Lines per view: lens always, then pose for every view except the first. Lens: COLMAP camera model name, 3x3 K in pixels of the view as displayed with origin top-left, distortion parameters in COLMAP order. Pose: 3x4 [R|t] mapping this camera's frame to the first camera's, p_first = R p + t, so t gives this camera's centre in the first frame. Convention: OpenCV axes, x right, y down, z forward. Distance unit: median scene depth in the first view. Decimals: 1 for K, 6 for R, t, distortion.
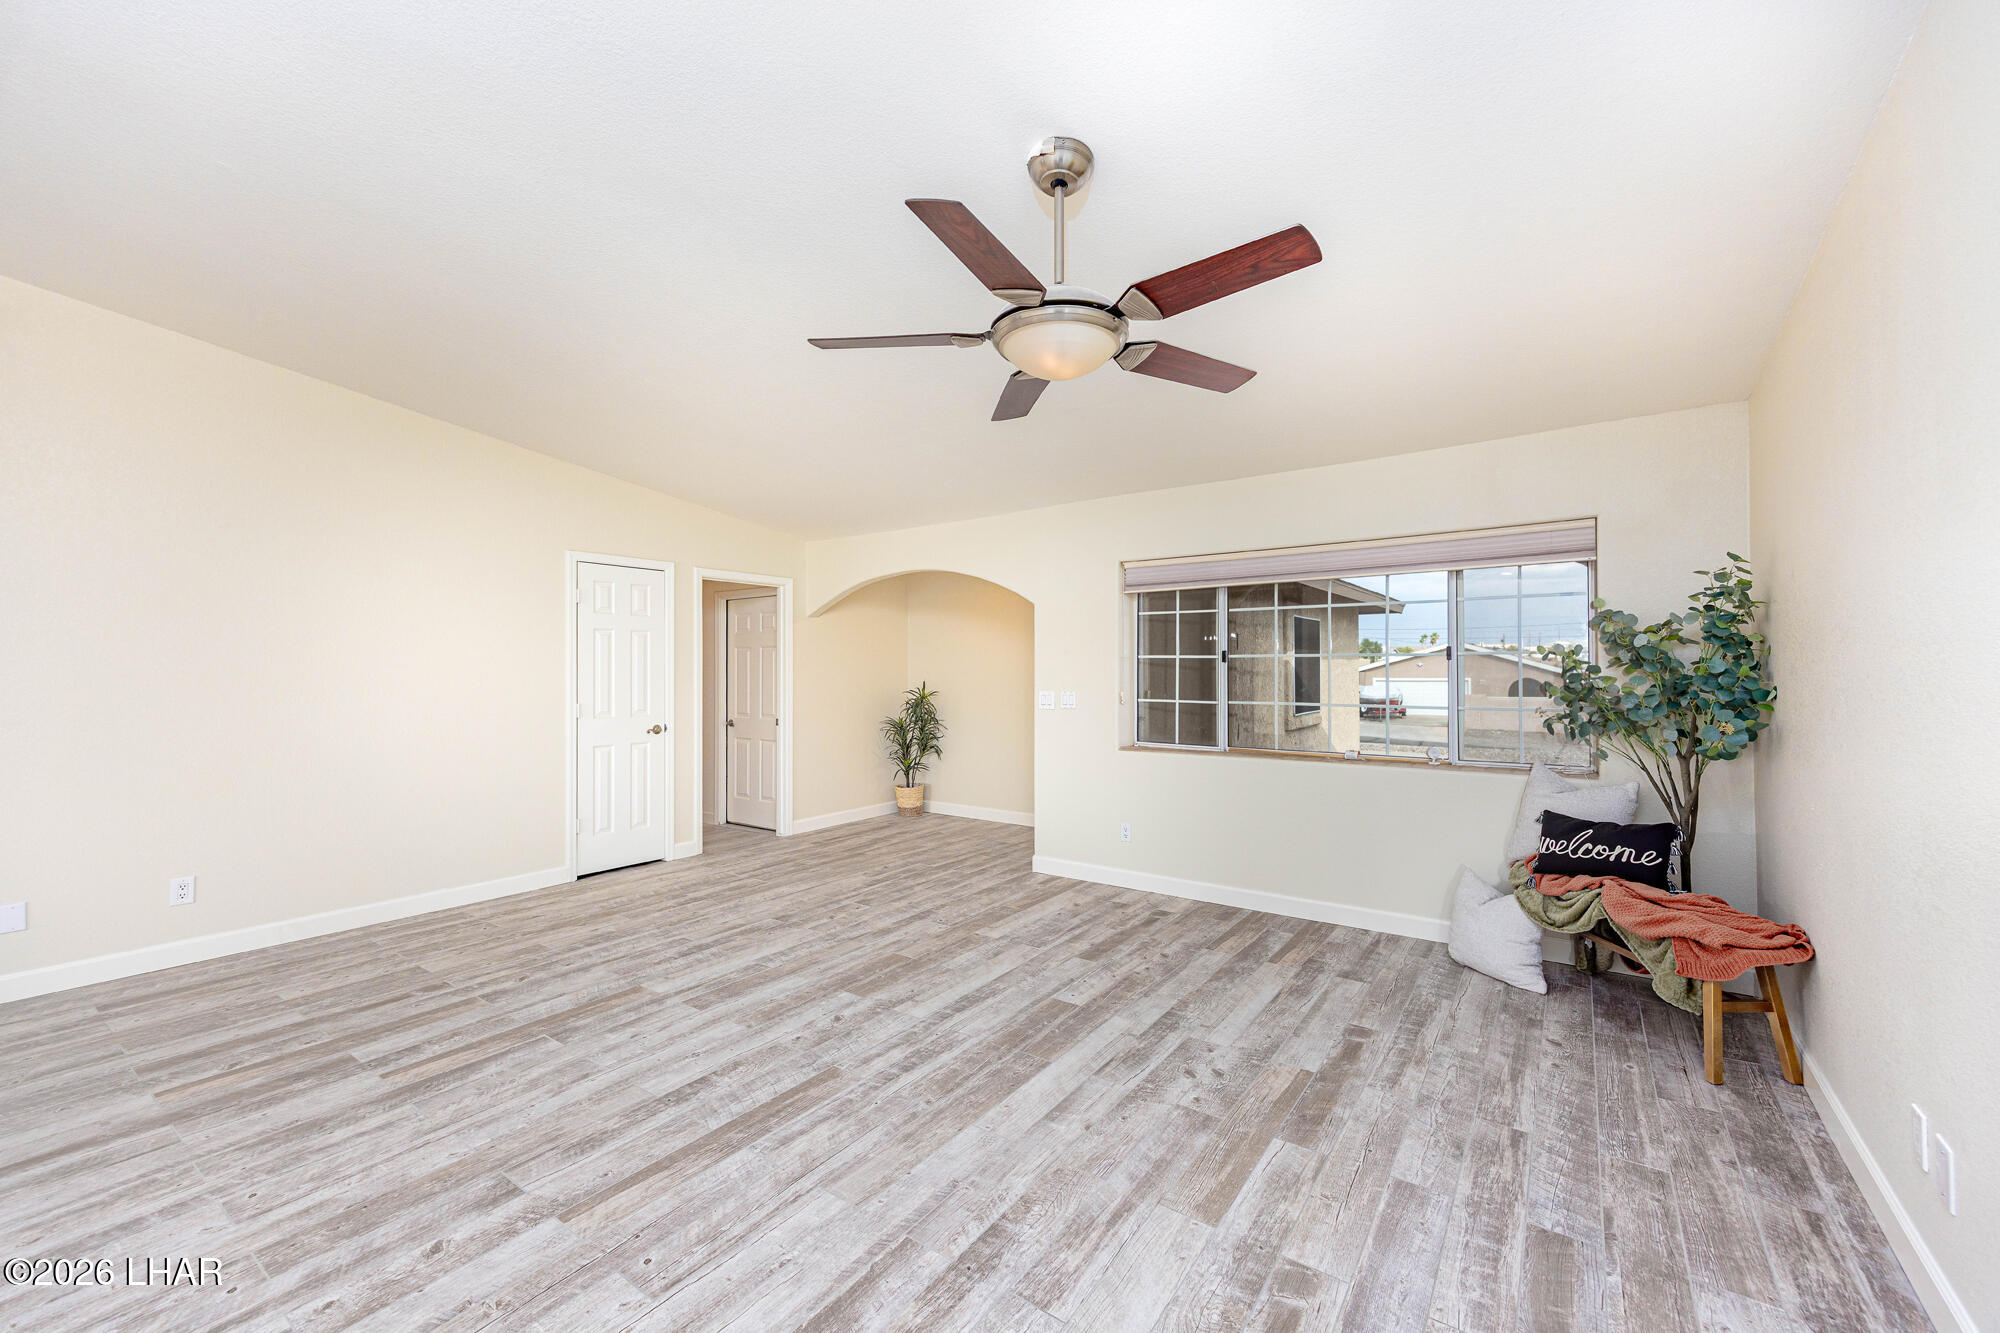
lens RADIAL K [[792.8, 0, 1000.0], [0, 792.8, 666.5], [0, 0, 1]] dist [0.009082, -0.000166]
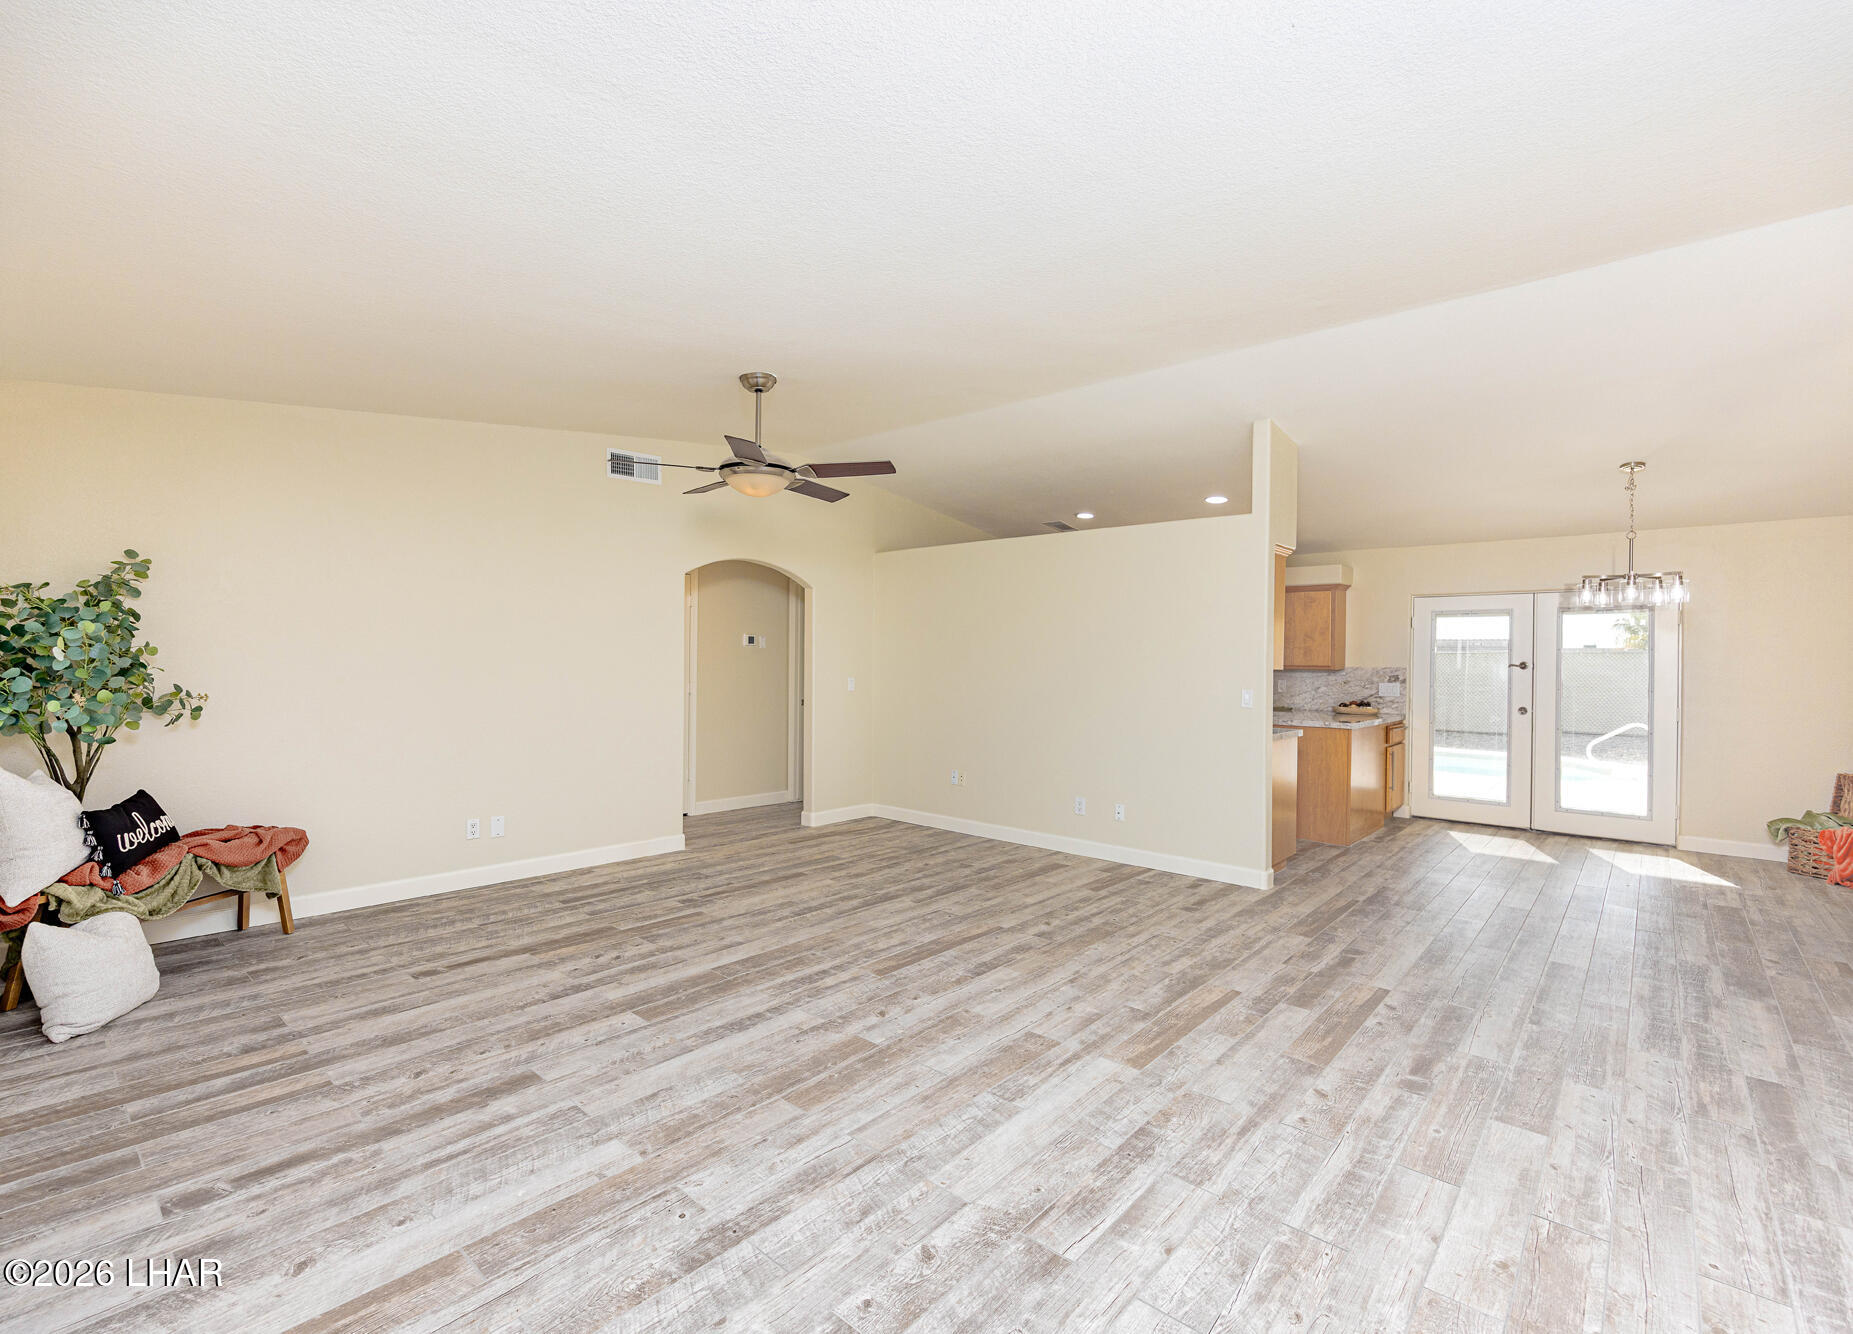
lens RADIAL K [[841.1, 0, 926.5], [0, 841.1, 667.0], [0, 0, 1]] dist [-0.007244, 0.000463]
pose [[-0.995399, -0.012721, 0.094966, -0.338747], [-0.012804, 0.999918, -0.000260, 0.010720], [-0.094955, -0.001474, -0.995481, 1.951822]]
